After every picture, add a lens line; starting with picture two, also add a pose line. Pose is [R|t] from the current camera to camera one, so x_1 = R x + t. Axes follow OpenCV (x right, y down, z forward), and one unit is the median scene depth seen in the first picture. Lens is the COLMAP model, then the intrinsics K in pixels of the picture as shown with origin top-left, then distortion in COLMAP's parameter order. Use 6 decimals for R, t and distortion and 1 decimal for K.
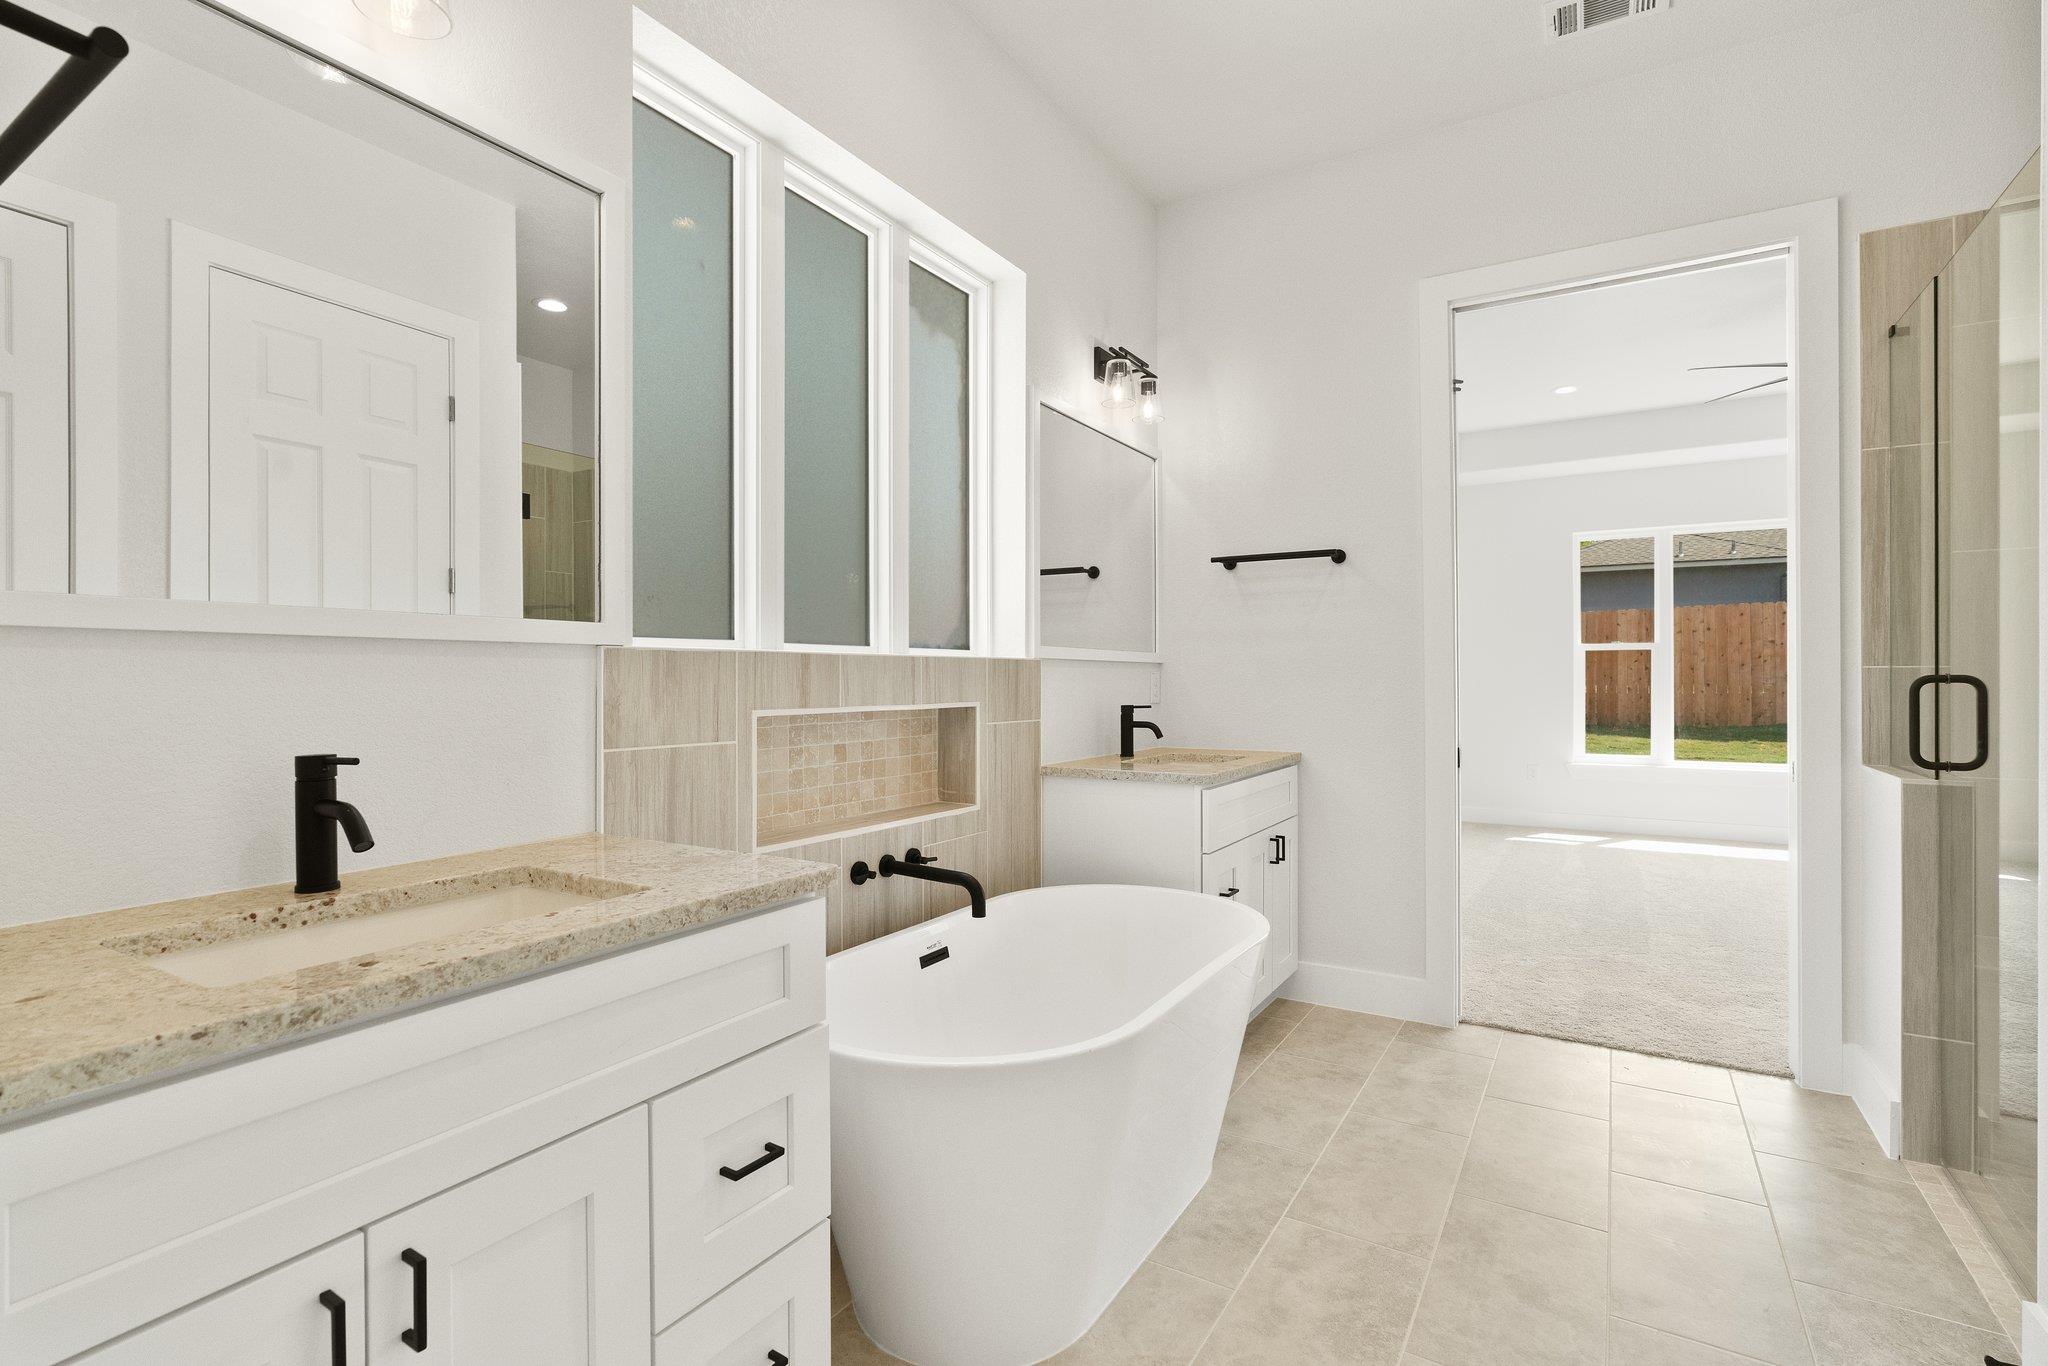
lens RADIAL K [[948.7, 0, 1036.0], [0, 948.7, 678.6], [0, 0, 1]] dist [0.003919, 0.000085]
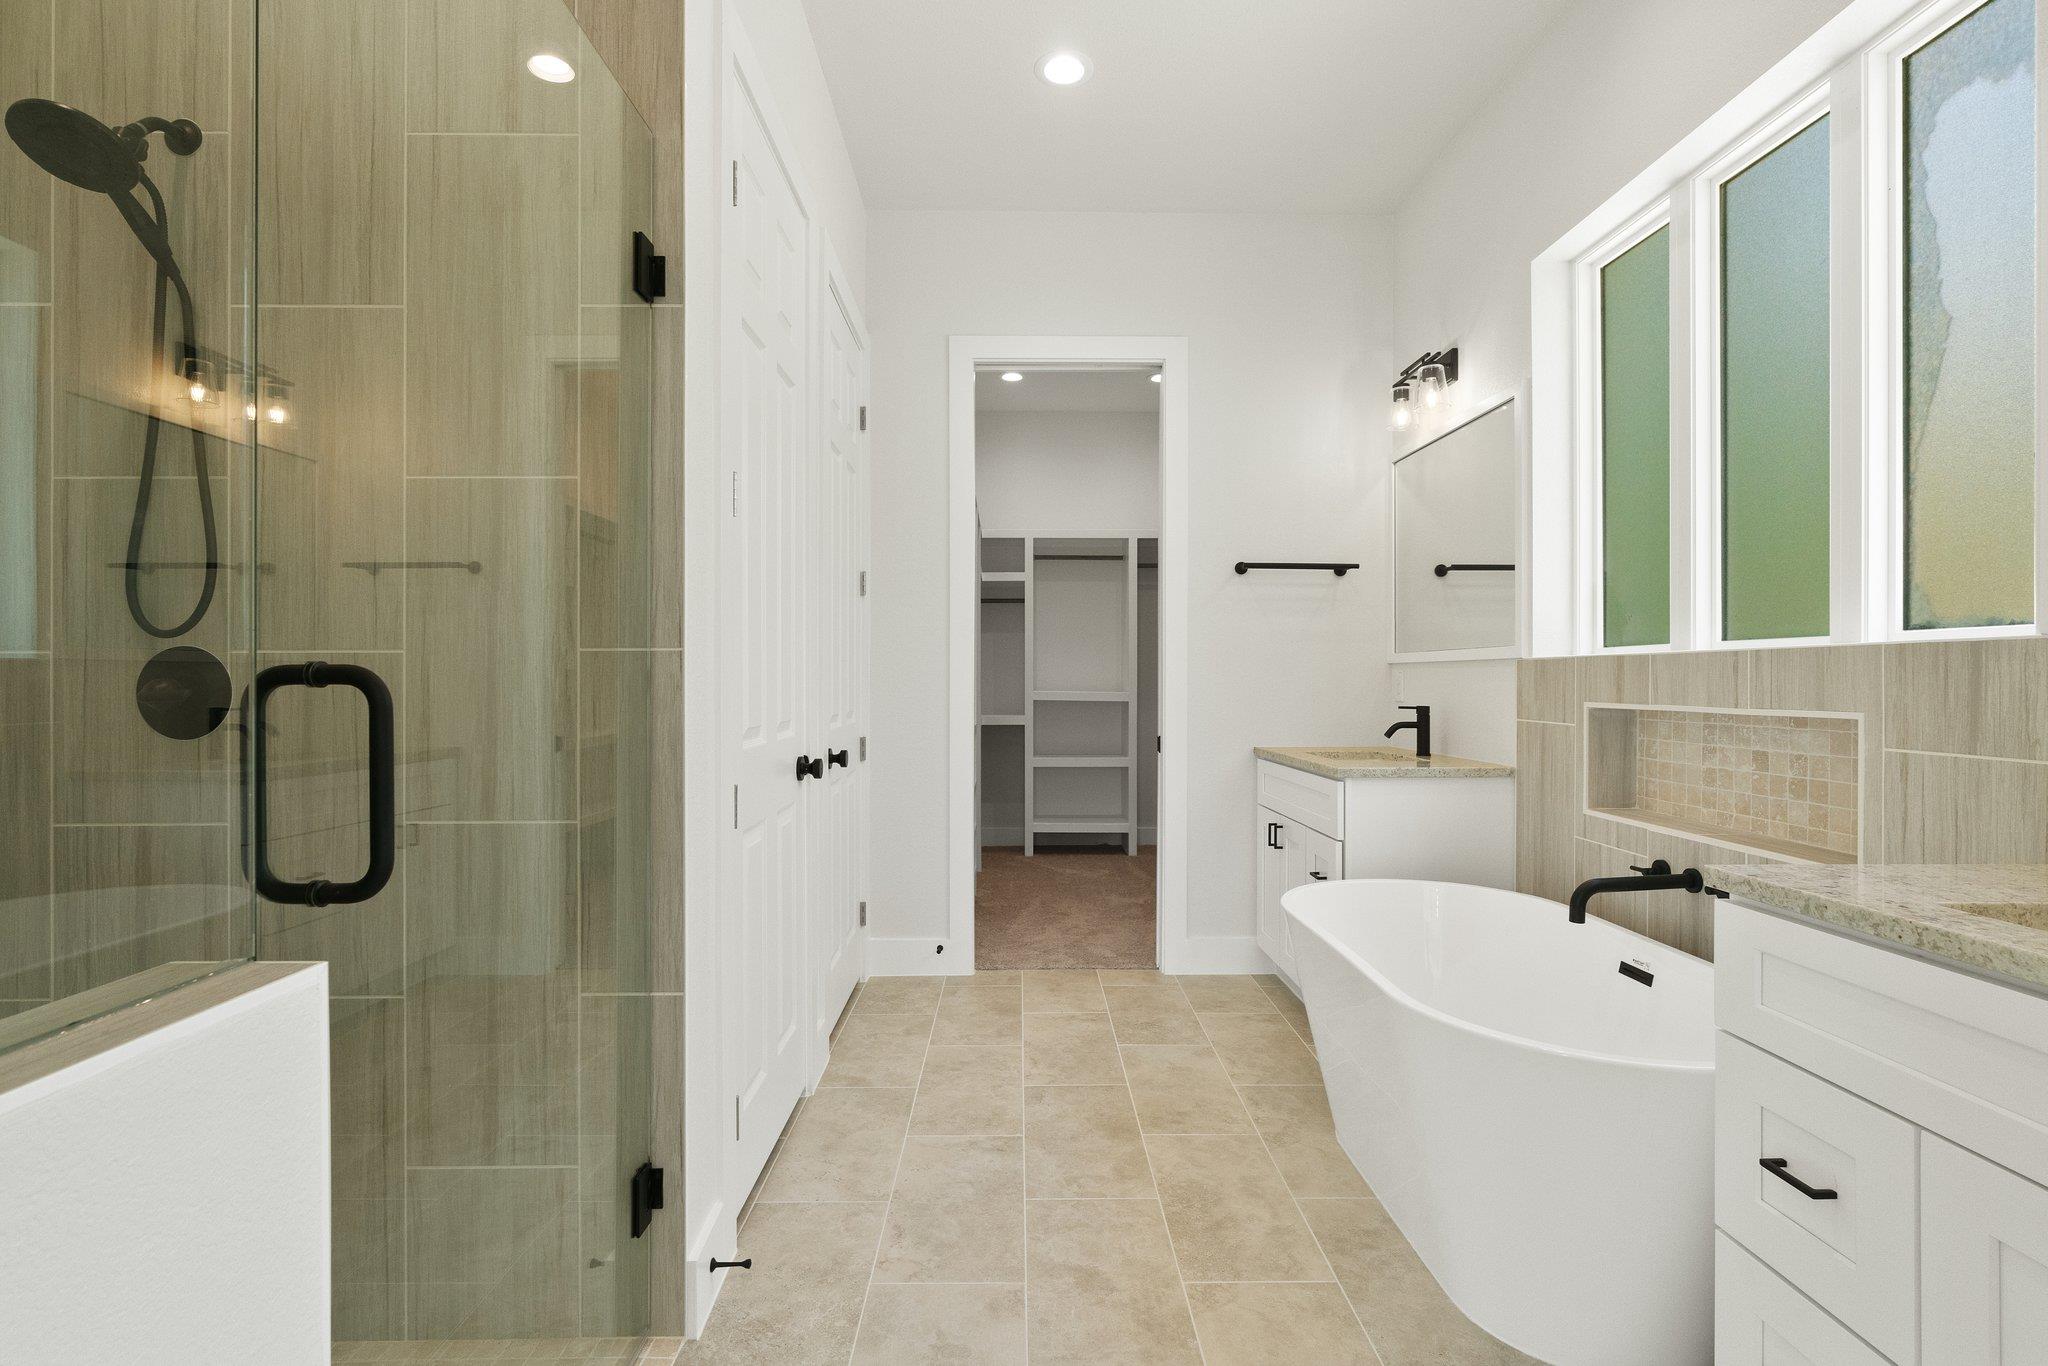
lens RADIAL K [[948.7, 0, 1024.7], [0, 948.7, 680.9], [0, 0, 1]] dist [0.003919, 0.000085]
pose [[-0.849222, 0.000972, -0.528035, 0.900863], [0.001117, 0.999999, 0.000044, 0.002992], [0.528035, -0.000552, -0.849222, 1.474608]]
